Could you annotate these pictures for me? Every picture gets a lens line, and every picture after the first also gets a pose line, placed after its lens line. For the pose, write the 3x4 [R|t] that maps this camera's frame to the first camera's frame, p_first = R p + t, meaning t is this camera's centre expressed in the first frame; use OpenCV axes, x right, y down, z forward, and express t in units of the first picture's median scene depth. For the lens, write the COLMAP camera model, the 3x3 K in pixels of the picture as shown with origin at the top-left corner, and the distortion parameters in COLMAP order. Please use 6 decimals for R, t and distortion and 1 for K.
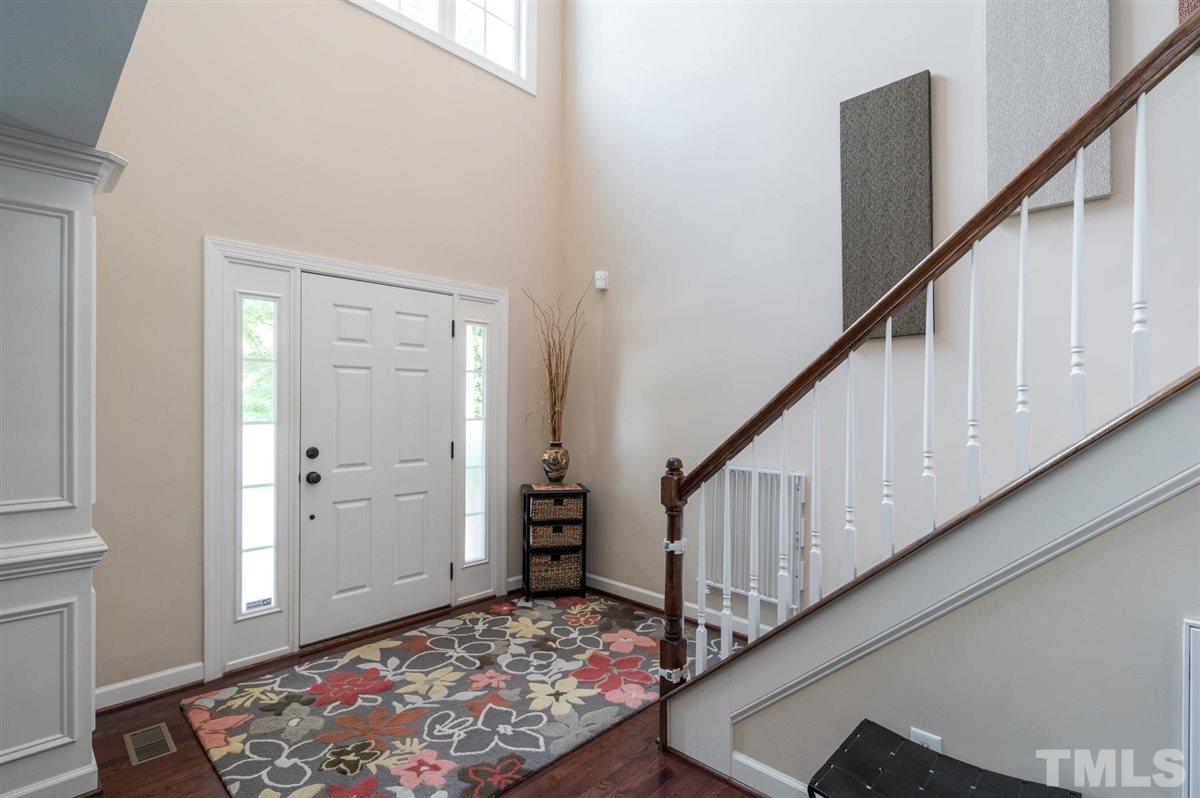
lens RADIAL K [[574.4, 0, 603.3], [0, 574.4, 401.1], [0, 0, 1]] dist [0.004085, 0.000189]
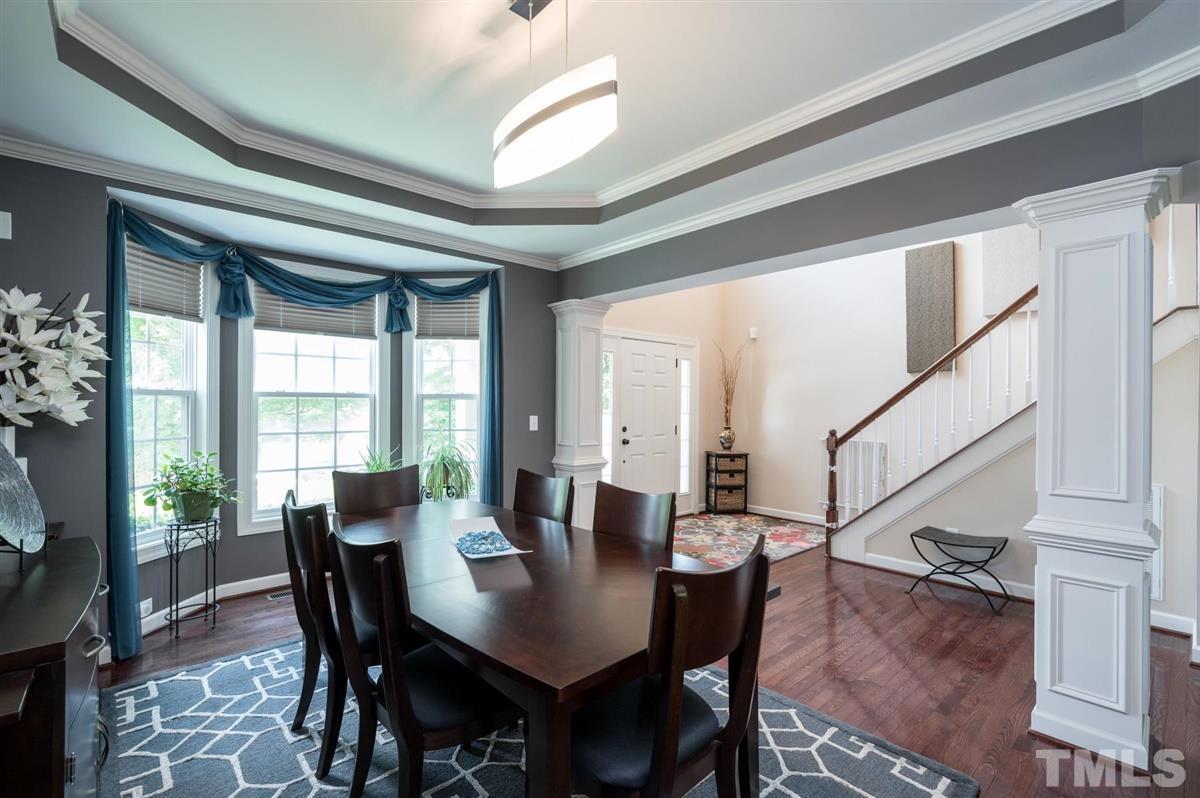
lens RADIAL K [[522.3, 0, 595.4], [0, 522.3, 401.9], [0, 0, 1]] dist [0.002493, 0.000179]
pose [[0.996737, 0.002674, -0.080675, -0.372622], [-0.002662, 0.999996, 0.000252, -0.002884], [0.080675, -0.000036, 0.996740, -0.645362]]
